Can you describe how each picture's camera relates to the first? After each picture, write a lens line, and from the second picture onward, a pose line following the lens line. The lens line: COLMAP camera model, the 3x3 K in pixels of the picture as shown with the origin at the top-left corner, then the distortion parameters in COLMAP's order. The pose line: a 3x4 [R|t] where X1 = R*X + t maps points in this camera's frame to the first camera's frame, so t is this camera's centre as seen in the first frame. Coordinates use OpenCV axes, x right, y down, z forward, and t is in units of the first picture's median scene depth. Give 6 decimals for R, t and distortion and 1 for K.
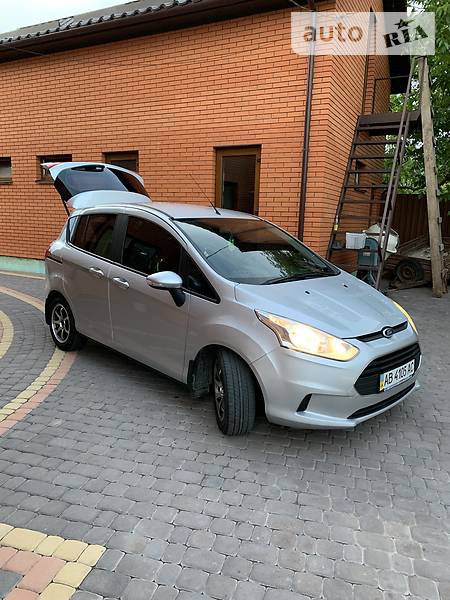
lens RADIAL K [[458.4, 0, 225.0], [0, 458.4, 300.0], [0, 0, 1]] dist [0.001217, -0.000452]
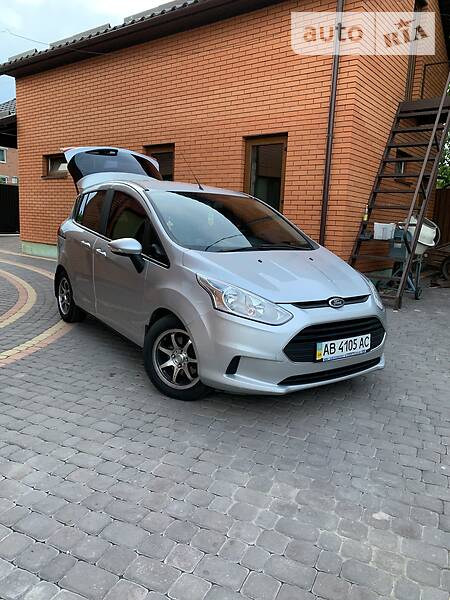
lens RADIAL K [[458.4, 0, 225.0], [0, 458.4, 300.0], [0, 0, 1]] dist [0.001217, -0.000452]
pose [[0.985541, 0.039206, -0.164841, 0.186388], [-0.041236, 0.999110, -0.008909, 0.054979], [0.164345, 0.015577, 0.986280, 0.014138]]
